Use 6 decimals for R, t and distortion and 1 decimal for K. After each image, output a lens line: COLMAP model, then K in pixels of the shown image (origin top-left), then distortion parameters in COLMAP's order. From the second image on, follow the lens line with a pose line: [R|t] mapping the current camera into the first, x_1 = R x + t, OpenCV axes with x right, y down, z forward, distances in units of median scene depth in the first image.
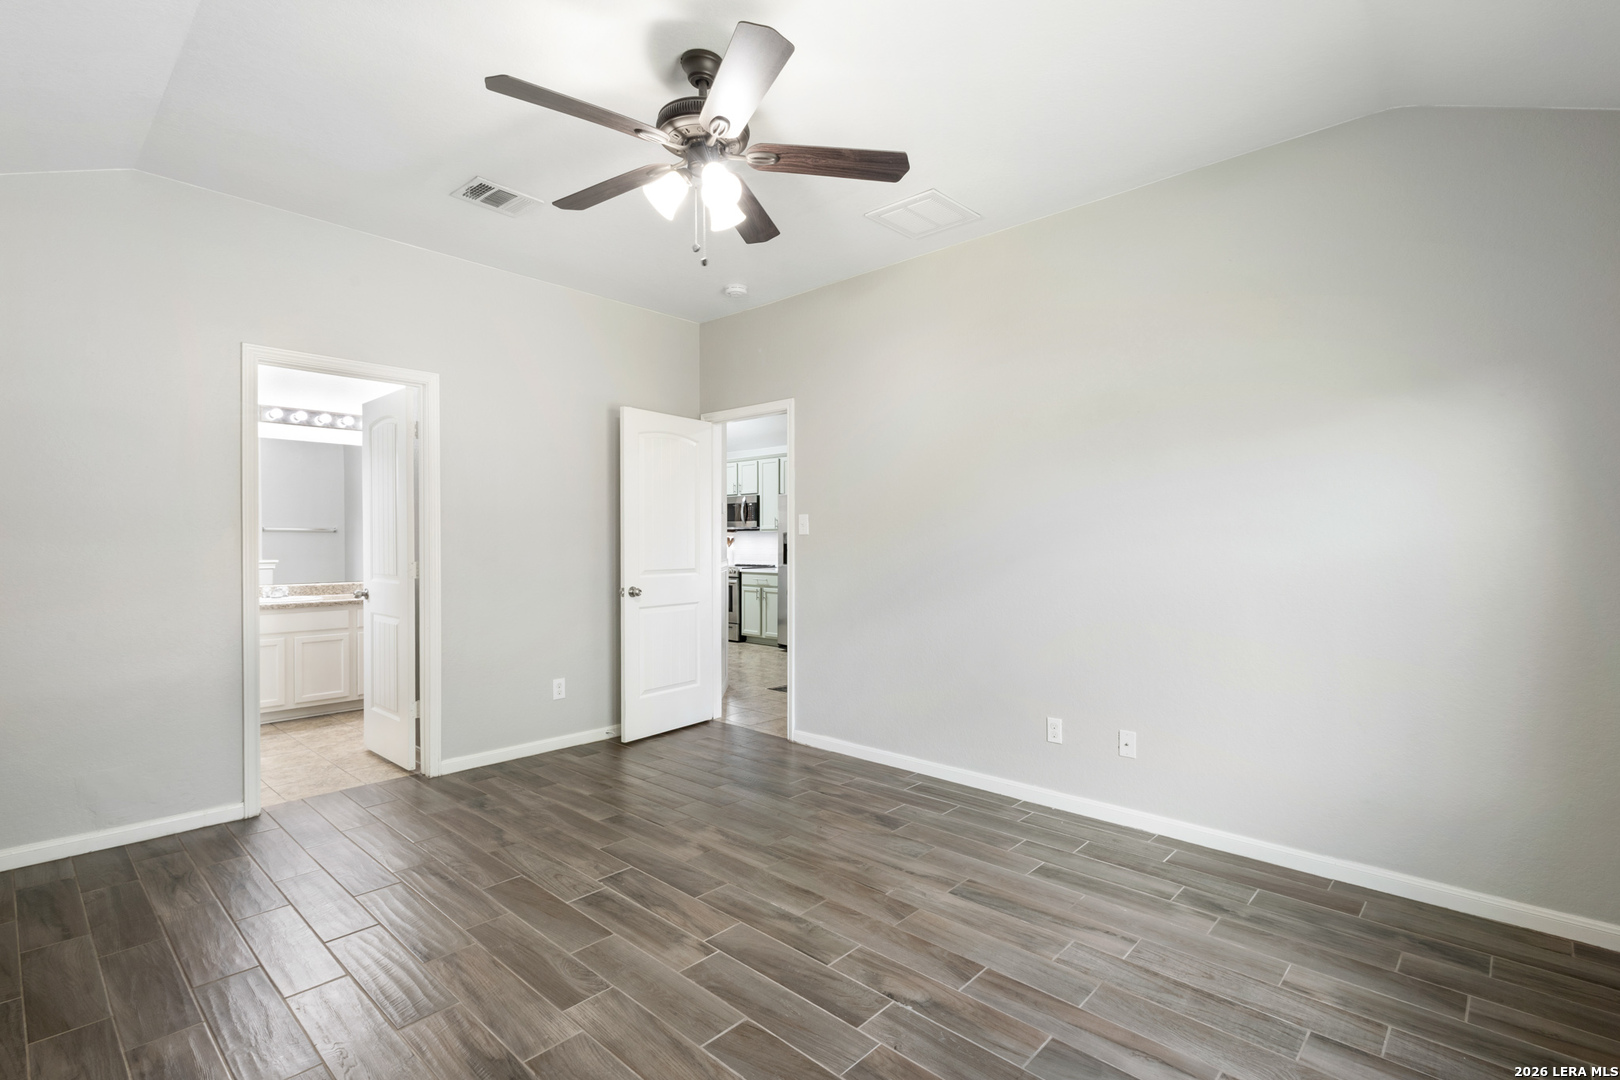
lens RADIAL K [[747.2, 0, 811.3], [0, 747.2, 540.7], [0, 0, 1]] dist [0.006026, -0.000678]
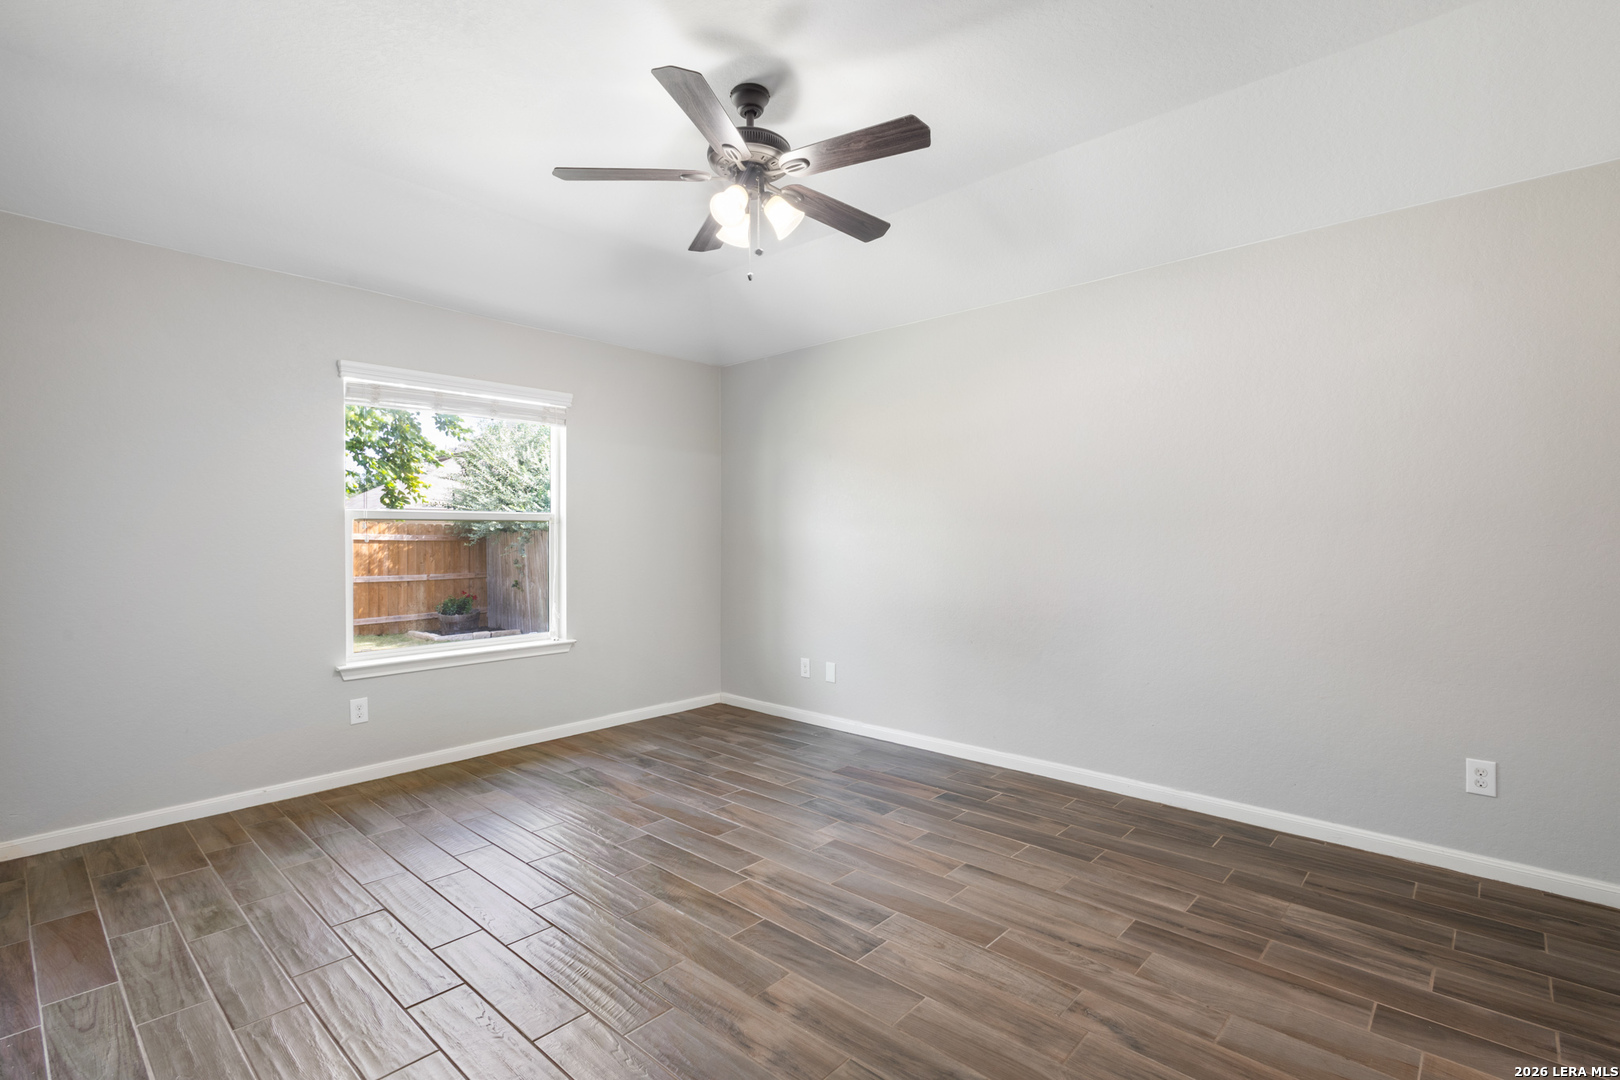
lens RADIAL K [[747.2, 0, 808.8], [0, 747.2, 539.7], [0, 0, 1]] dist [0.006026, -0.000678]
pose [[-0.999987, -0.000923, -0.005058, -0.212081], [-0.000940, 0.999994, 0.003351, 0.005128], [0.005055, 0.003356, -0.999982, 1.993901]]
